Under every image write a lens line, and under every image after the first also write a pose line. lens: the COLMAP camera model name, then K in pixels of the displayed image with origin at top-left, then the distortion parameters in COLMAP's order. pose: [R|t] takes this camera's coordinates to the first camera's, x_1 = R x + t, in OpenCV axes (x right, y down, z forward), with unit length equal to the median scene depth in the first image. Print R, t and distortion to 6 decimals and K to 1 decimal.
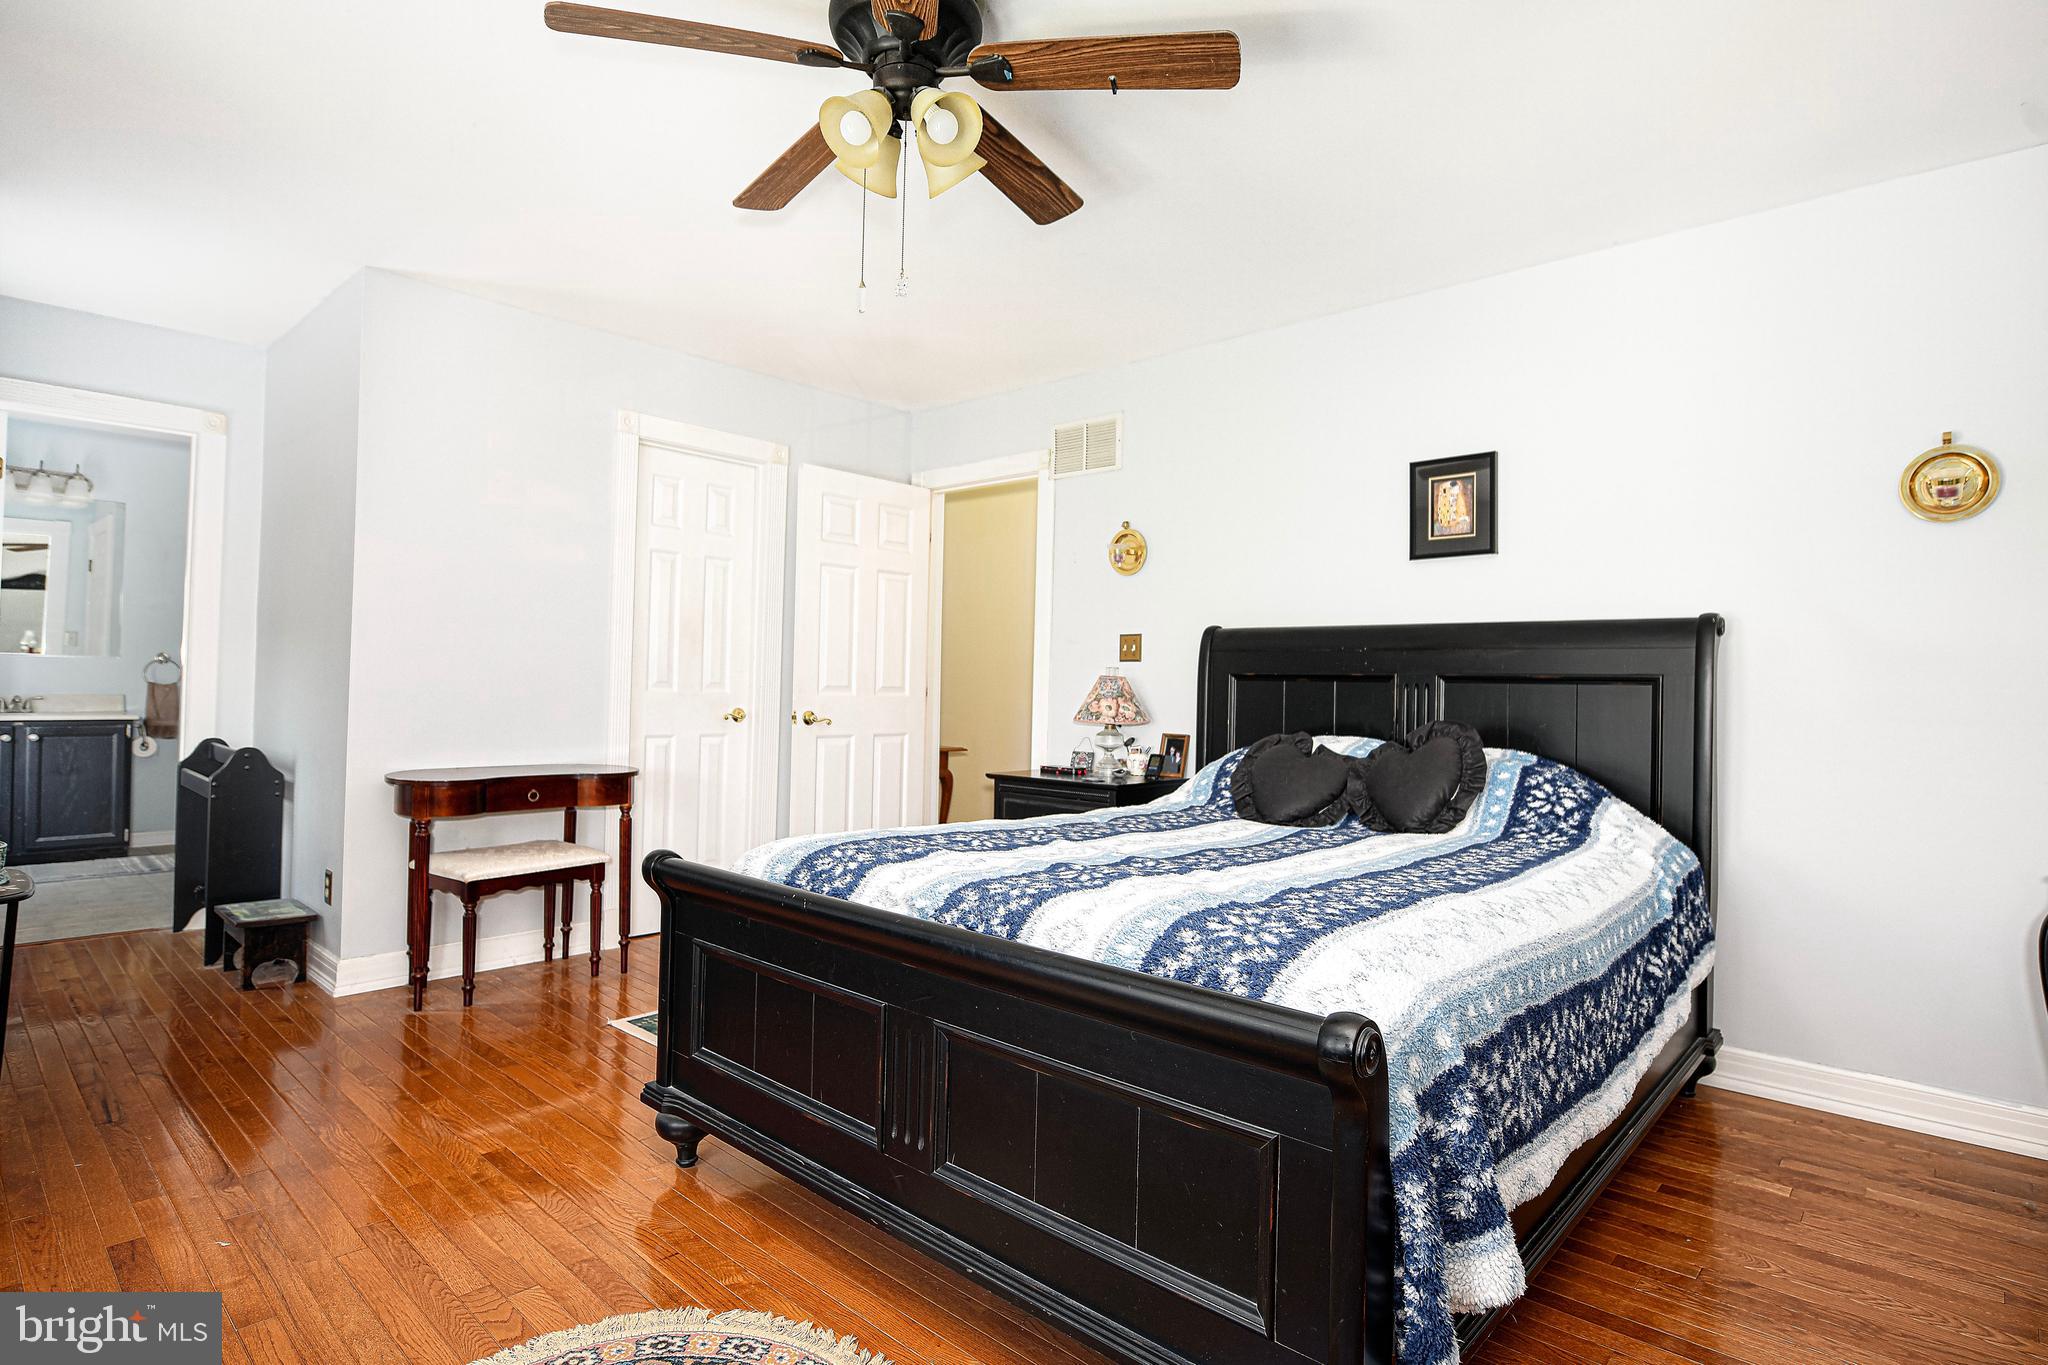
lens RADIAL K [[1060.0, 0, 1024.0], [0, 1060.0, 682.5], [0, 0, 1]] dist [0.001122, 0.000322]
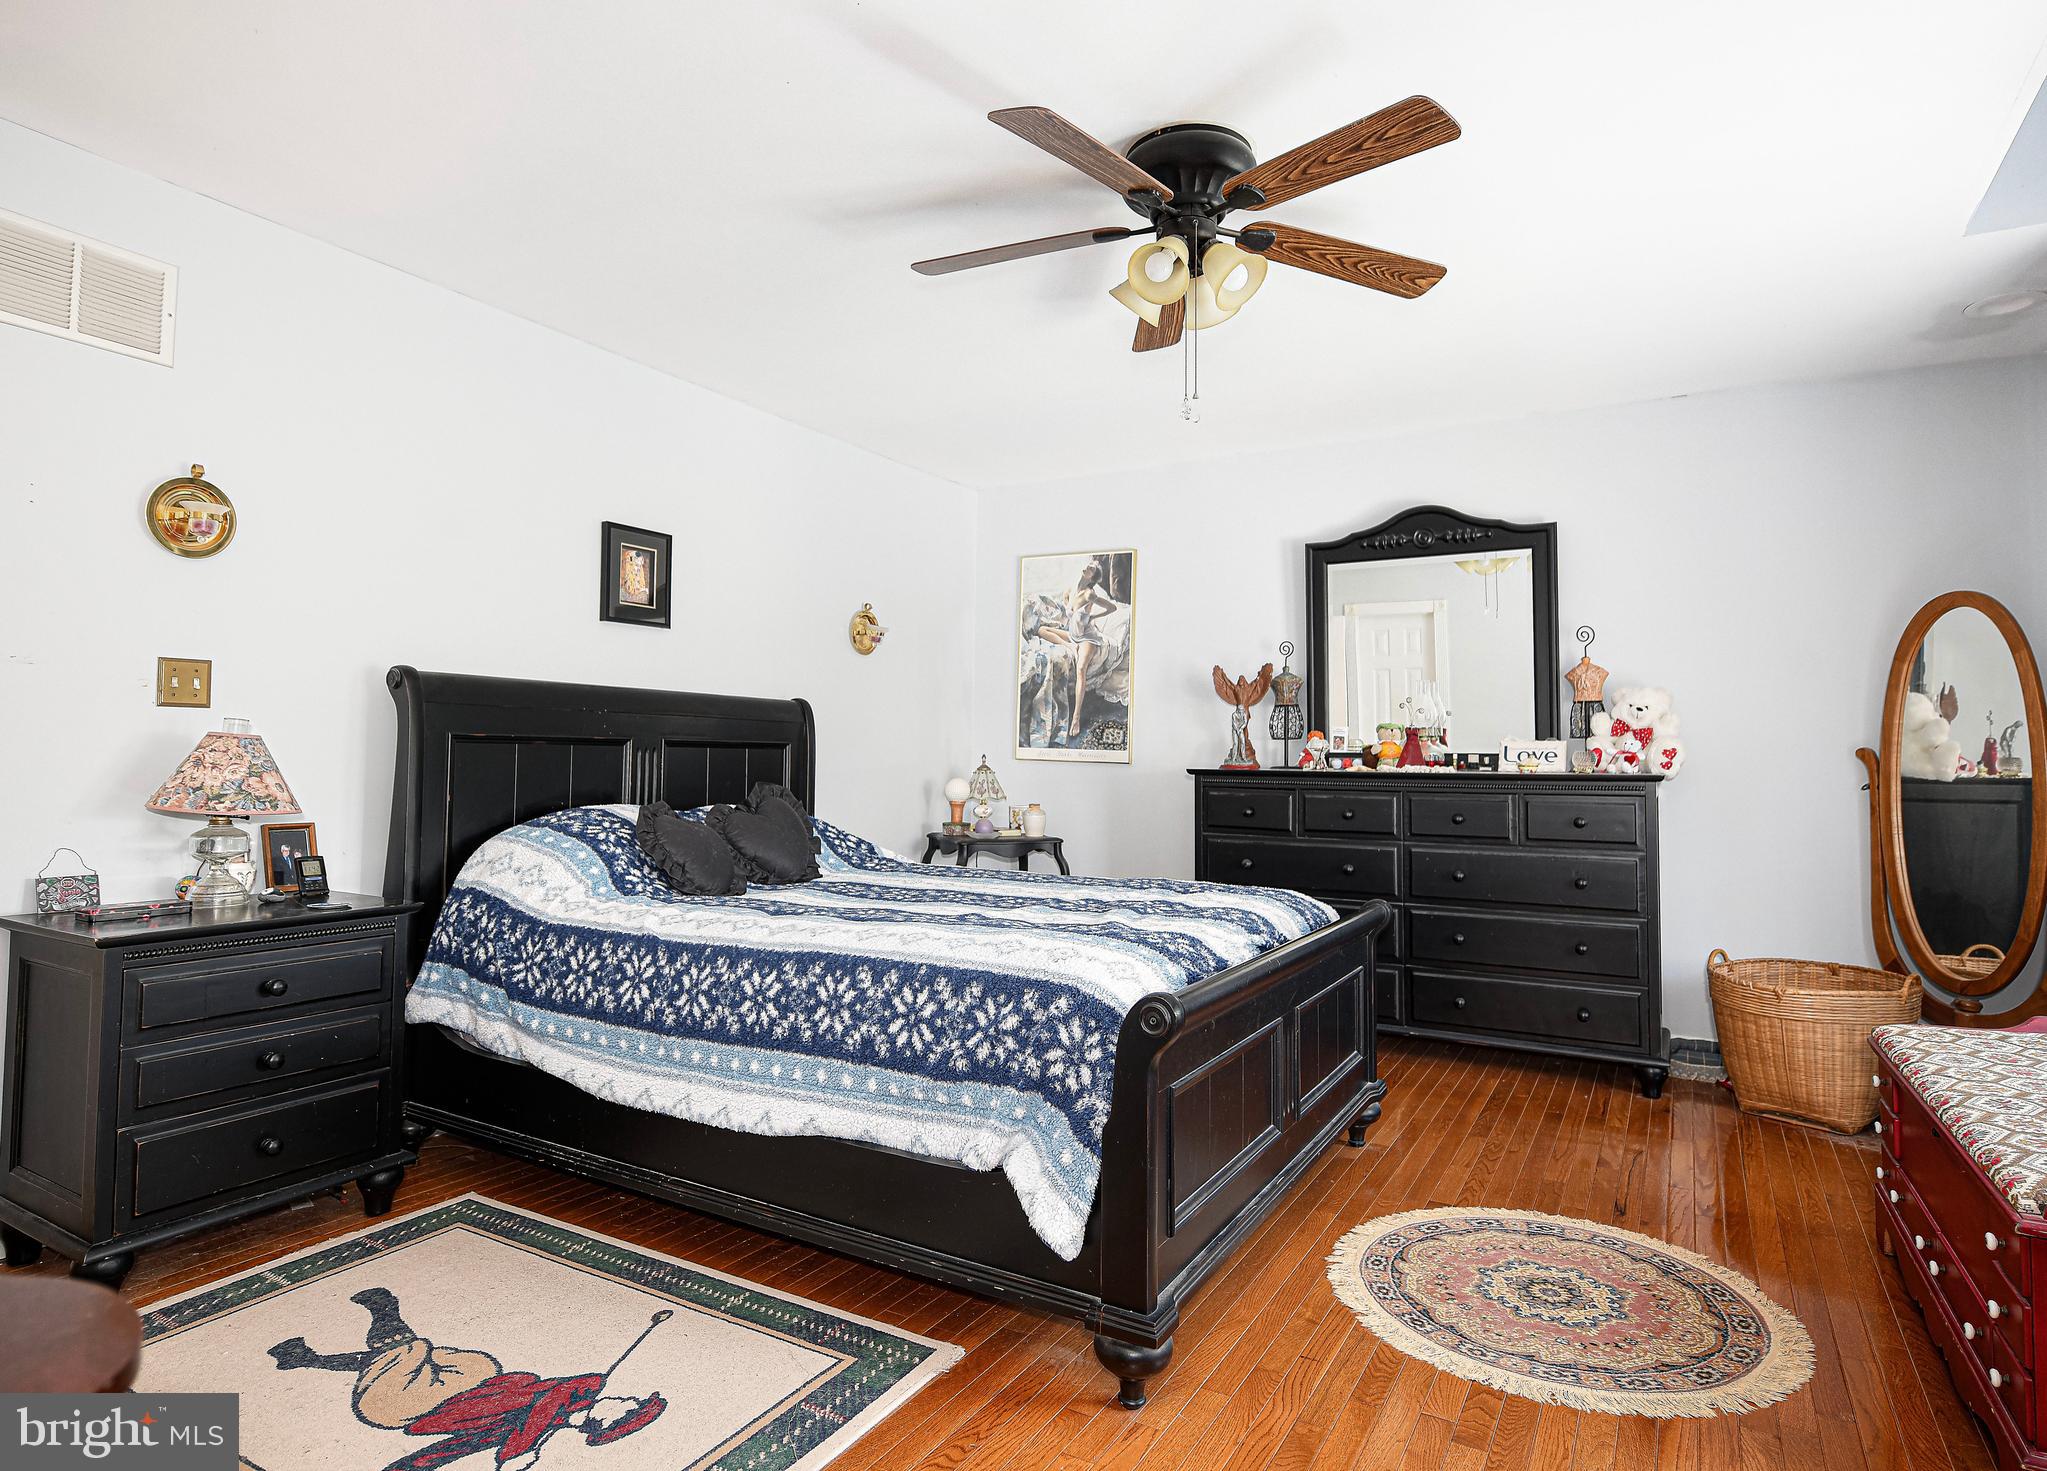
lens RADIAL K [[1105.3, 0, 1023.5], [0, 1105.3, 735.5], [0, 0, 1]] dist [0.001865, -0.000088]
pose [[-0.203181, -0.002025, 0.979139, -0.731475], [-0.019691, 0.999804, -0.002019, -0.015050], [-0.978943, -0.019691, -0.203181, 0.844376]]
